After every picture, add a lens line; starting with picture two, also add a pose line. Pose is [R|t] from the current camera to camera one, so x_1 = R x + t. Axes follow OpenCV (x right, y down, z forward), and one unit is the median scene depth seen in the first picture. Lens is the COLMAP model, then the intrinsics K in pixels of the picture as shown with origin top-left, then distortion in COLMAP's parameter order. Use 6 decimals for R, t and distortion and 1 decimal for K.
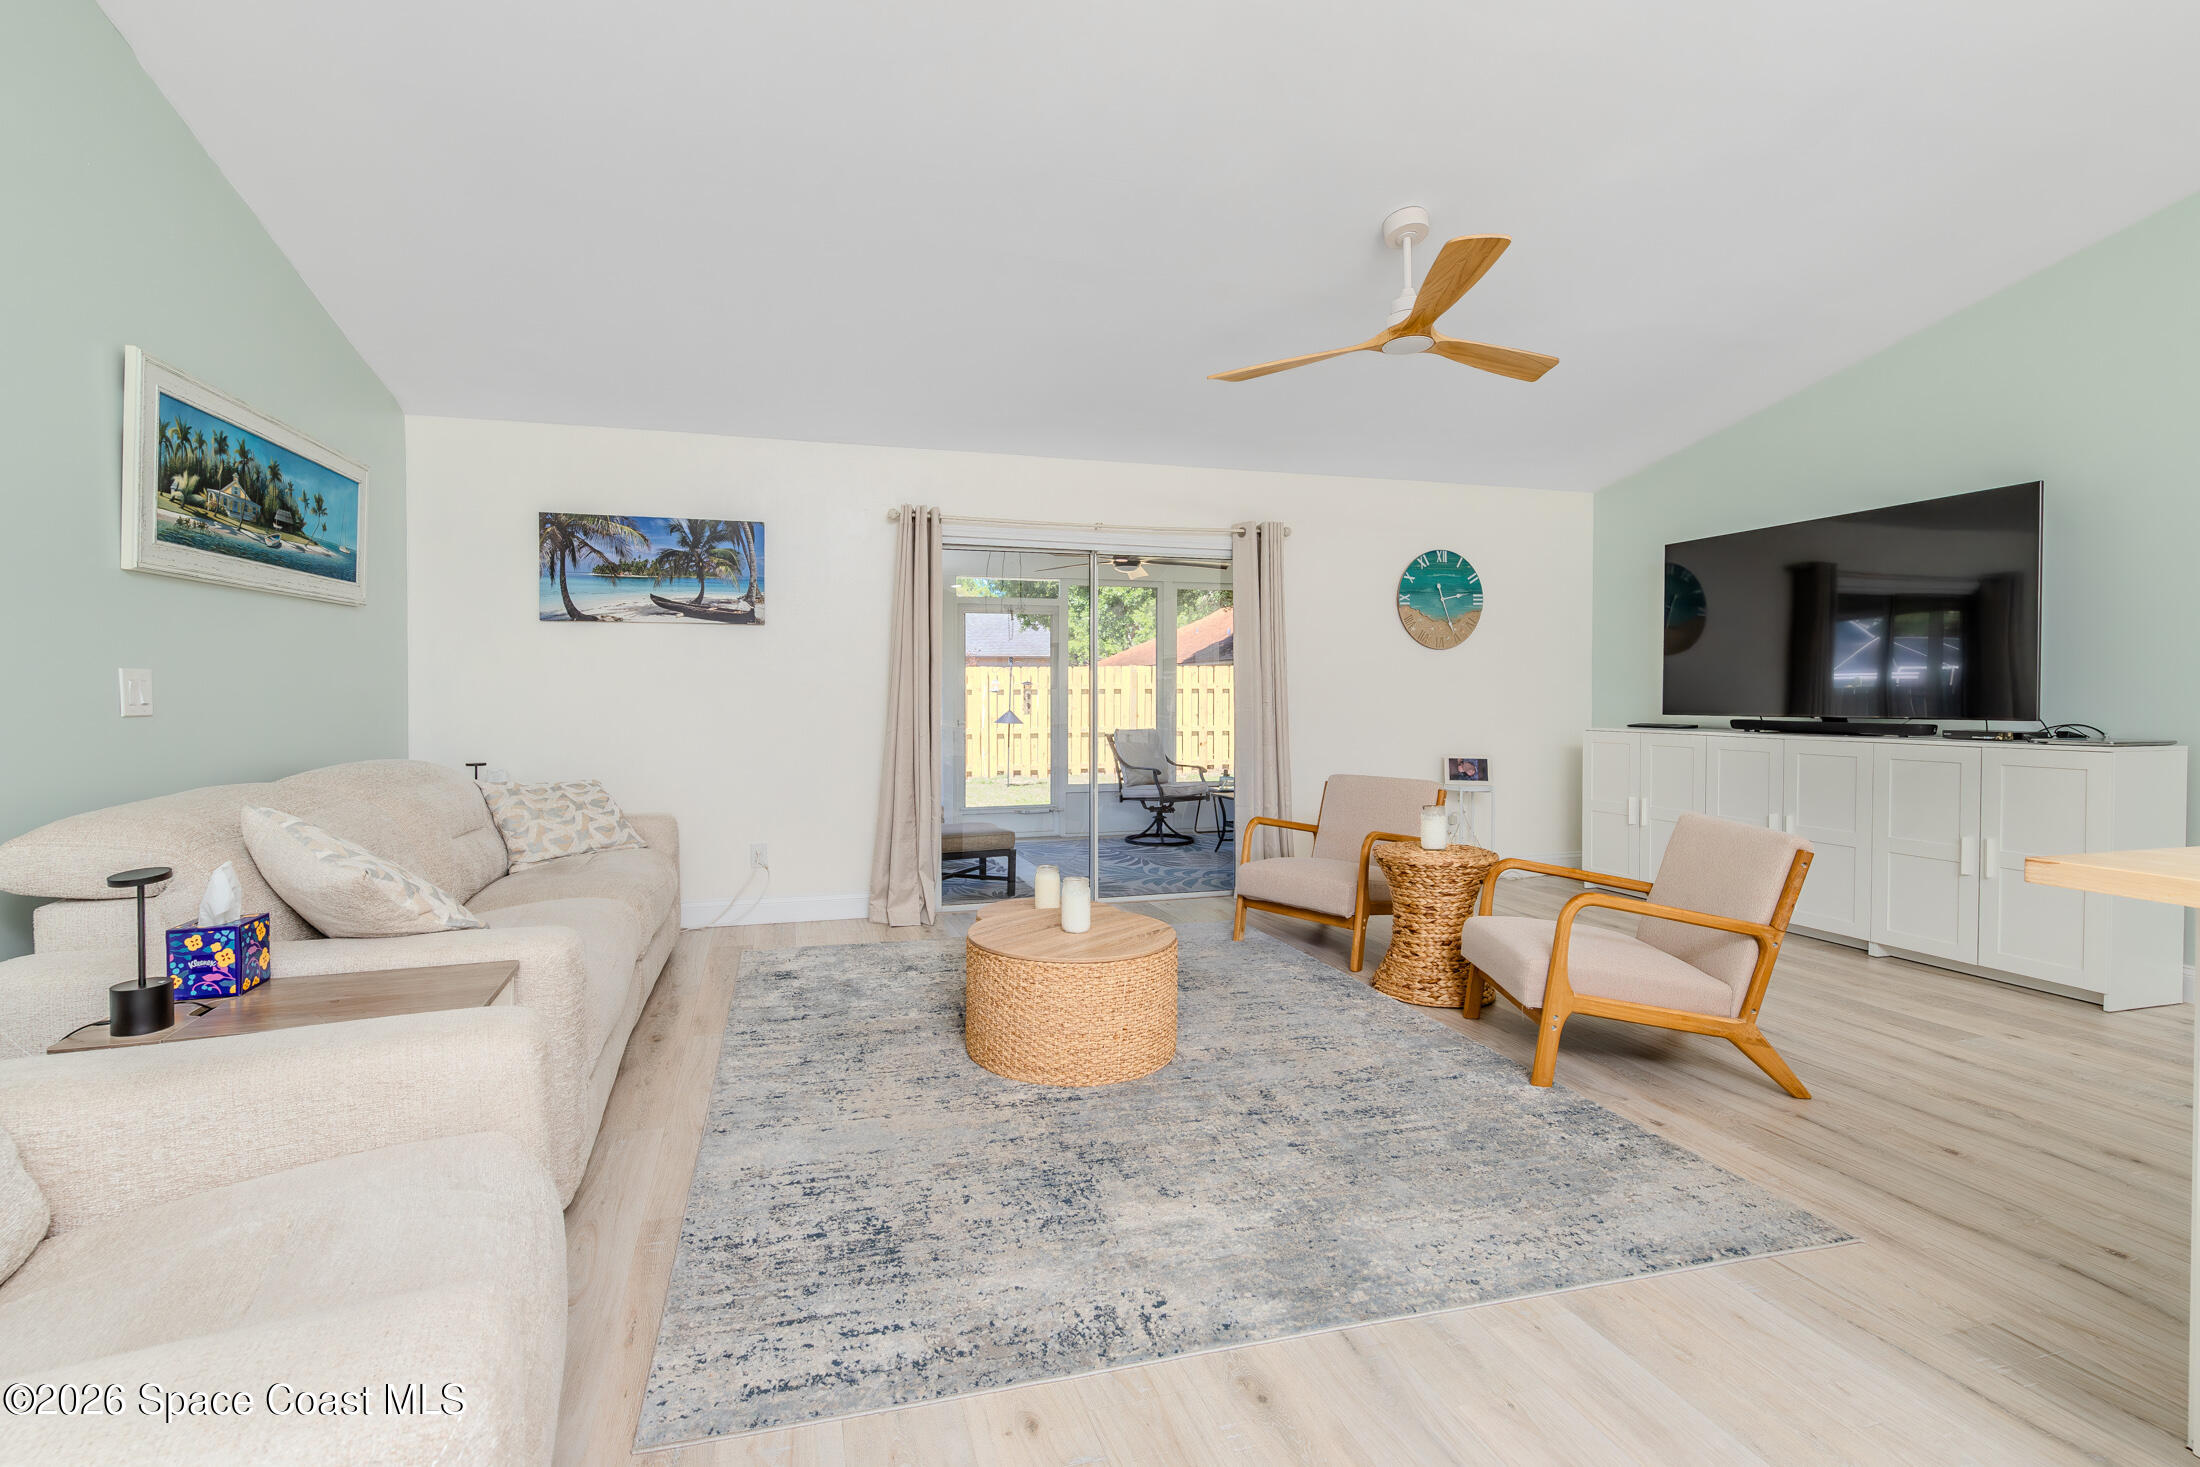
lens RADIAL K [[978.2, 0, 1038.3], [0, 978.2, 736.6], [0, 0, 1]] dist [0.004089, -0.002304]
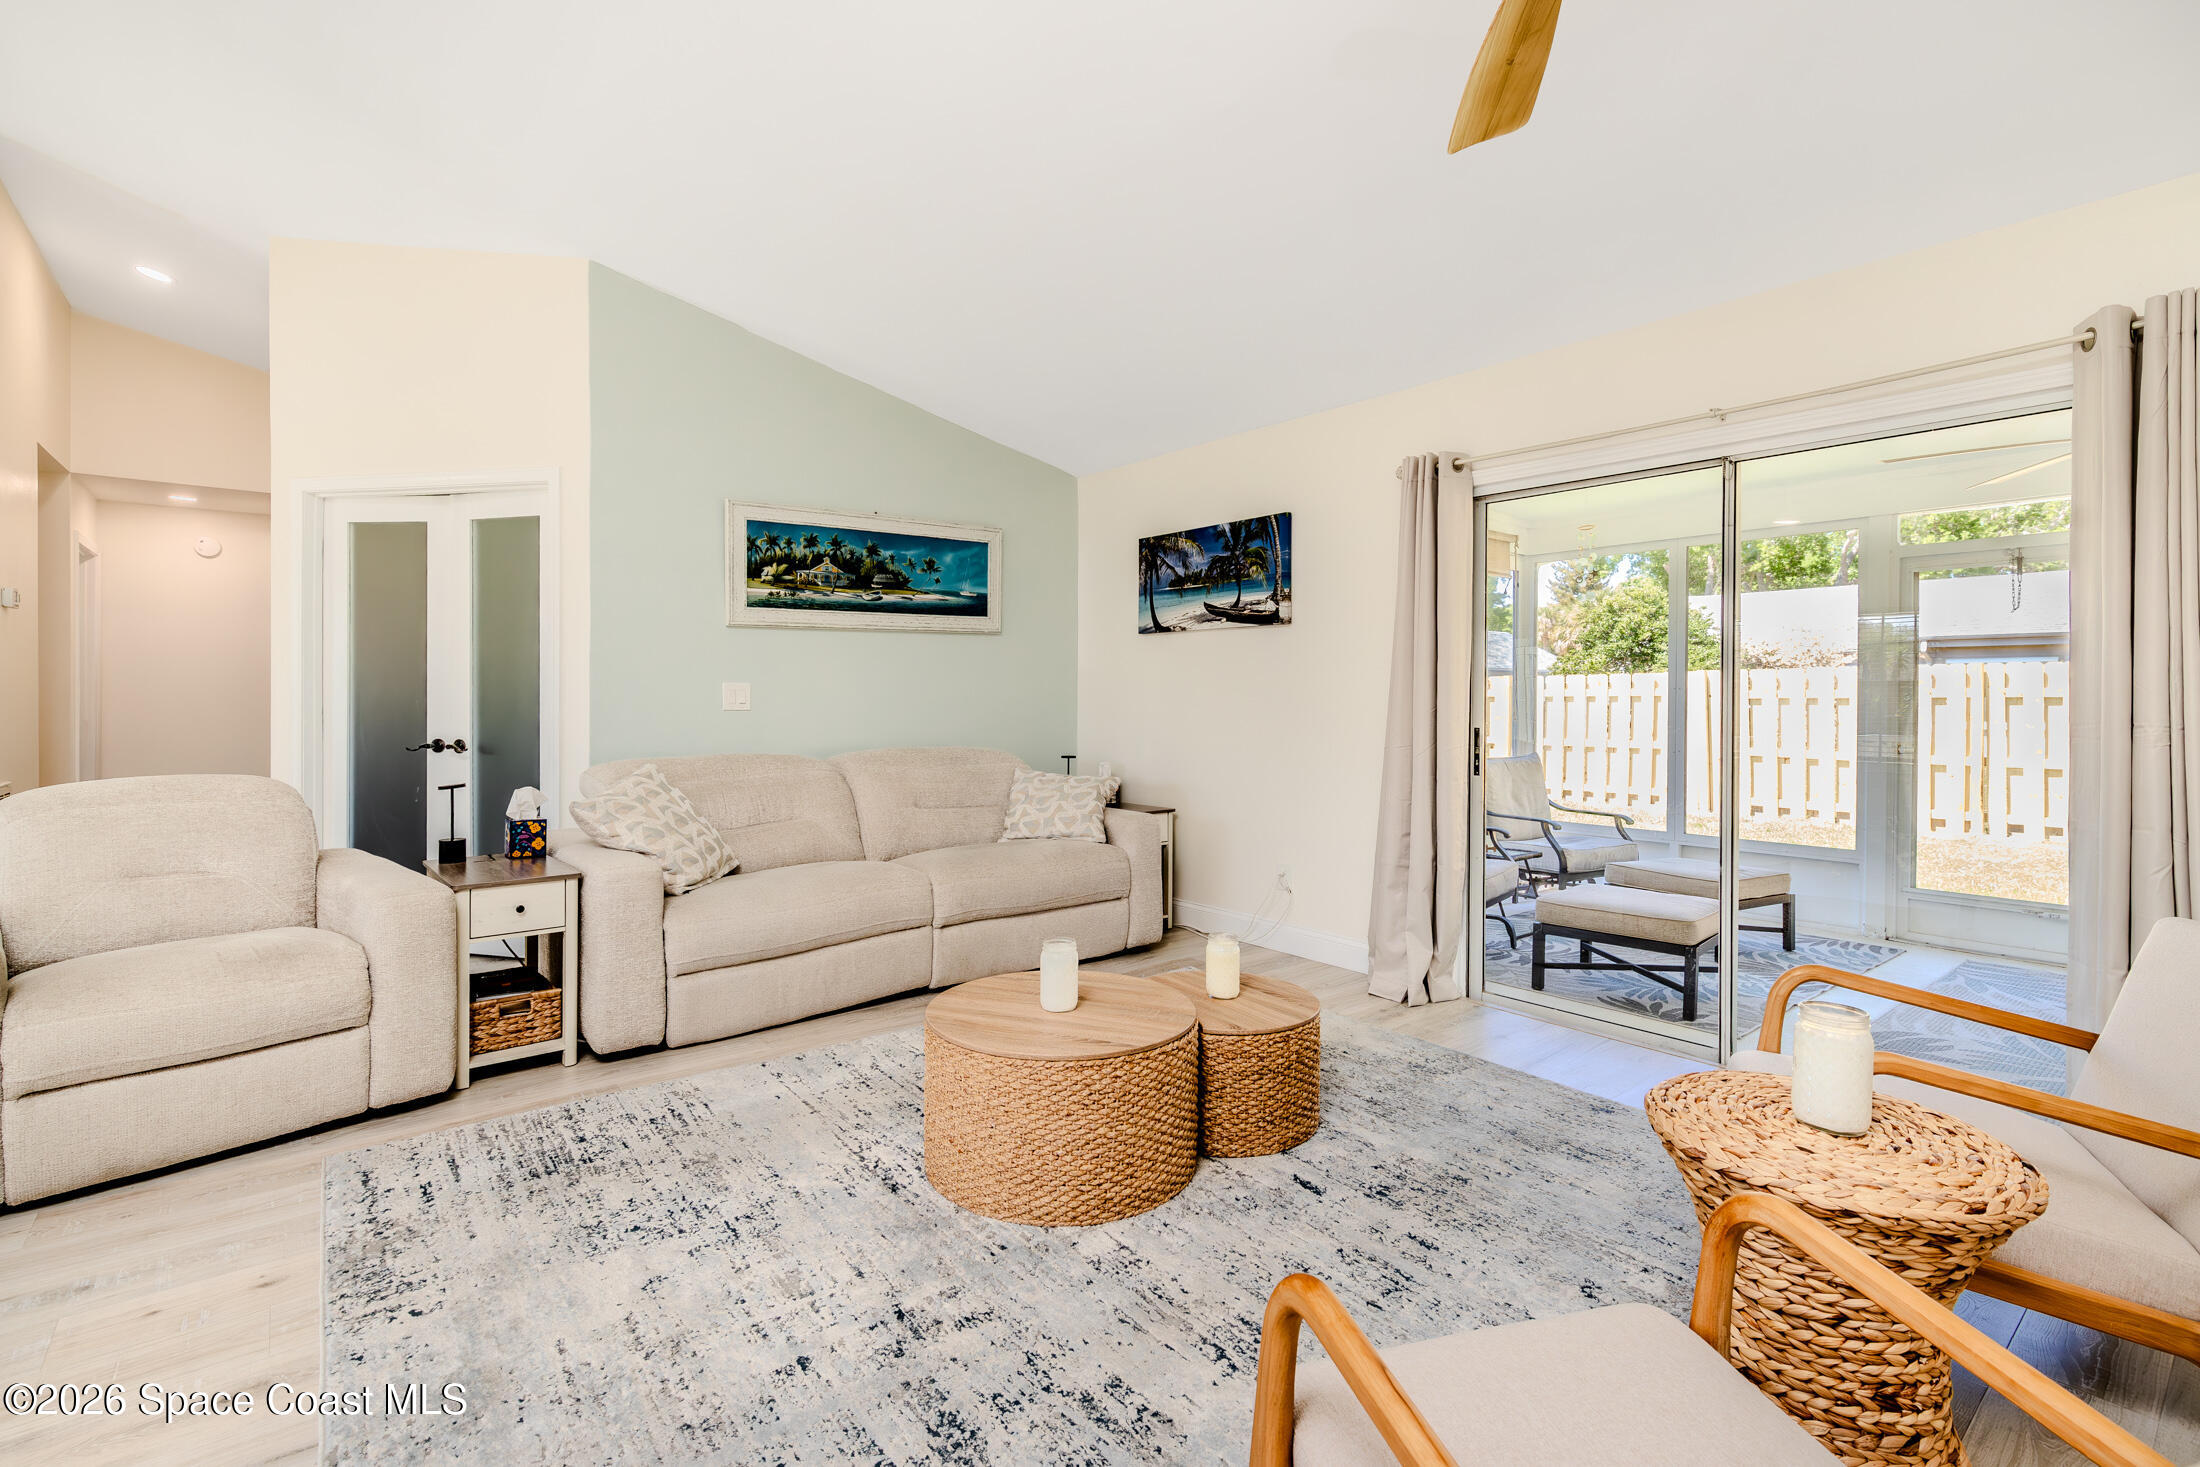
lens RADIAL K [[978.2, 0, 1070.1], [0, 978.2, 739.8], [0, 0, 1]] dist [0.004089, -0.002304]
pose [[0.399988, 0.043561, -0.915485, 0.614289], [-0.045177, 0.998593, 0.027777, -0.029224], [0.915406, 0.030248, 0.401393, 0.574845]]
